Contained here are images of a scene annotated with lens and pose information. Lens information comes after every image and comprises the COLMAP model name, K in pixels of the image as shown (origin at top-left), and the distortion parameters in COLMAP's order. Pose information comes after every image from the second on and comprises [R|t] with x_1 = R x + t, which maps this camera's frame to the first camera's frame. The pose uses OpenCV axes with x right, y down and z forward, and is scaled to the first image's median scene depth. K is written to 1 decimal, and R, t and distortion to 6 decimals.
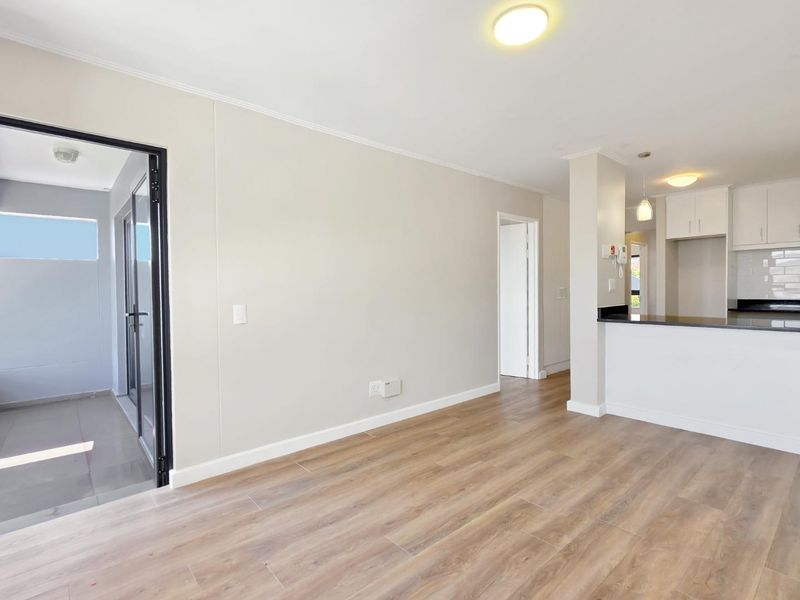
lens RADIAL K [[416.1, 0, 399.3], [0, 416.1, 298.0], [0, 0, 1]] dist [0.002327, 0.006979]
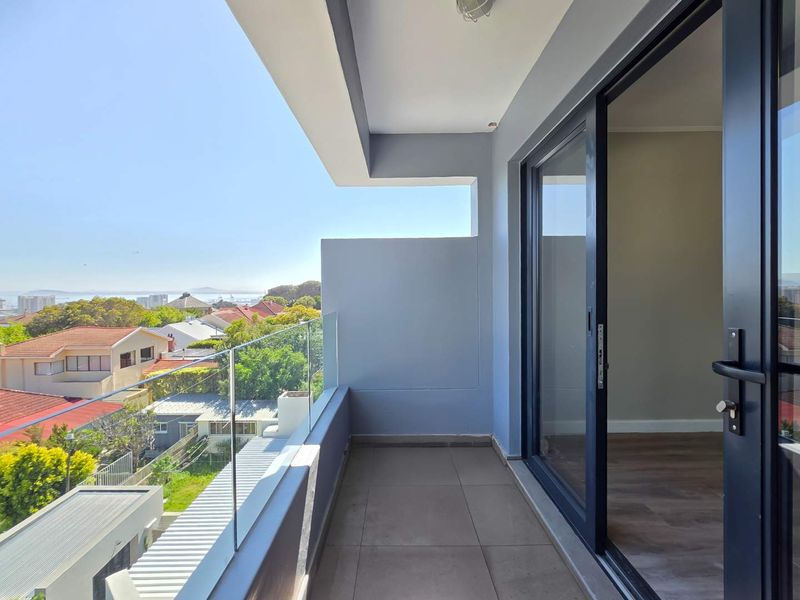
lens RADIAL K [[416.1, 0, 396.3], [0, 416.1, 299.0], [0, 0, 1]] dist [0.002327, 0.006979]
pose [[0.768301, 0.011256, -0.639990, -1.107085], [-0.010364, 0.999933, 0.005145, 0.007205], [0.640005, 0.002680, 0.768366, 1.145581]]
